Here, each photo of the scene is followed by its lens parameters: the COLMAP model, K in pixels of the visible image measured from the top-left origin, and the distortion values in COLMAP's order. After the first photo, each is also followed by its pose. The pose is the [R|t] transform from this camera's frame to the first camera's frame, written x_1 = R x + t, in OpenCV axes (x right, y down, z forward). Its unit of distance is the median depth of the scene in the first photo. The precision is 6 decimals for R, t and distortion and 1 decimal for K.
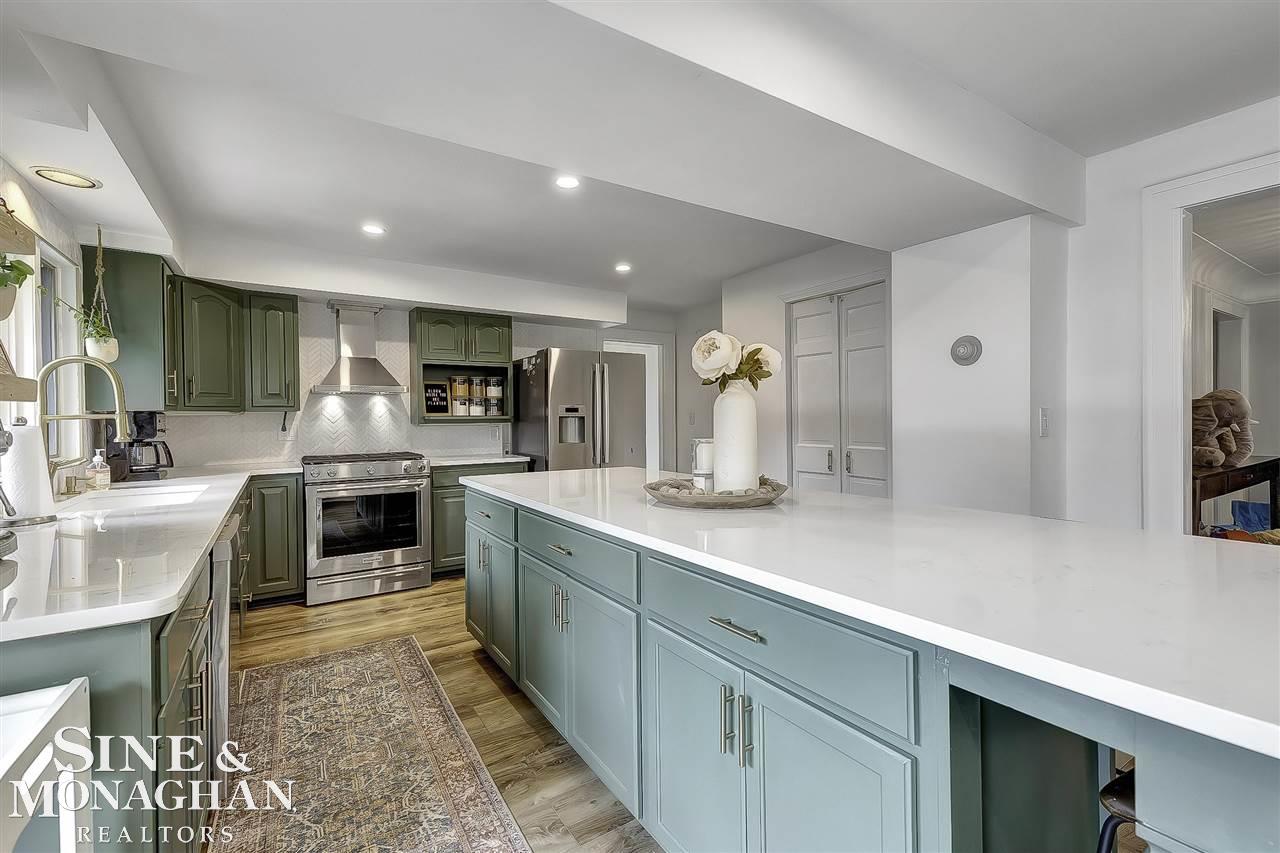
lens RADIAL K [[552.2, 0, 642.8], [0, 552.2, 416.4], [0, 0, 1]] dist [0.000287, -0.000012]
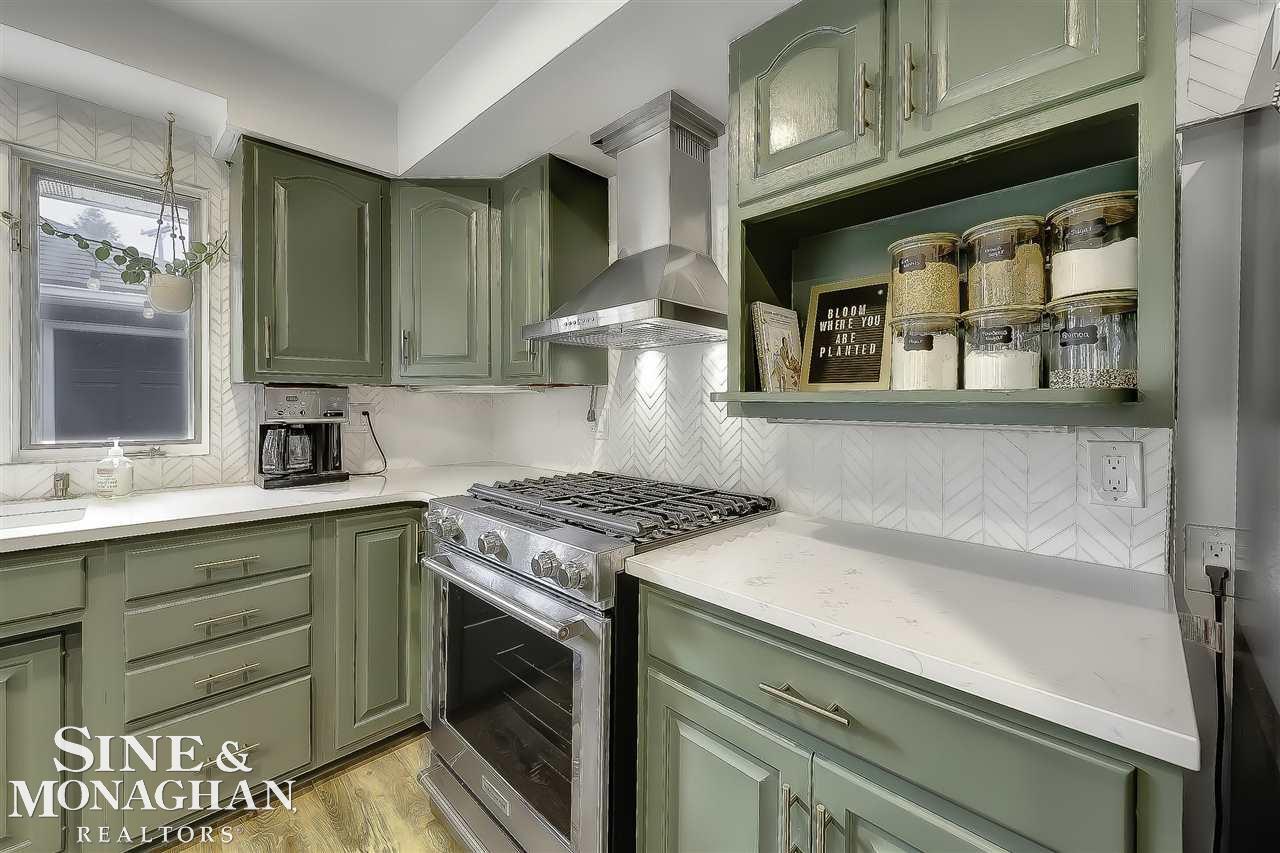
lens RADIAL K [[512.6, 0, 643.9], [0, 512.6, 409.8], [0, 0, 1]] dist [0.001300, 0.000105]
pose [[0.220353, 0.020059, -0.975214, -0.126976], [-0.015256, 0.999737, 0.017117, 0.005153], [0.975301, 0.011106, 0.220601, 0.840564]]
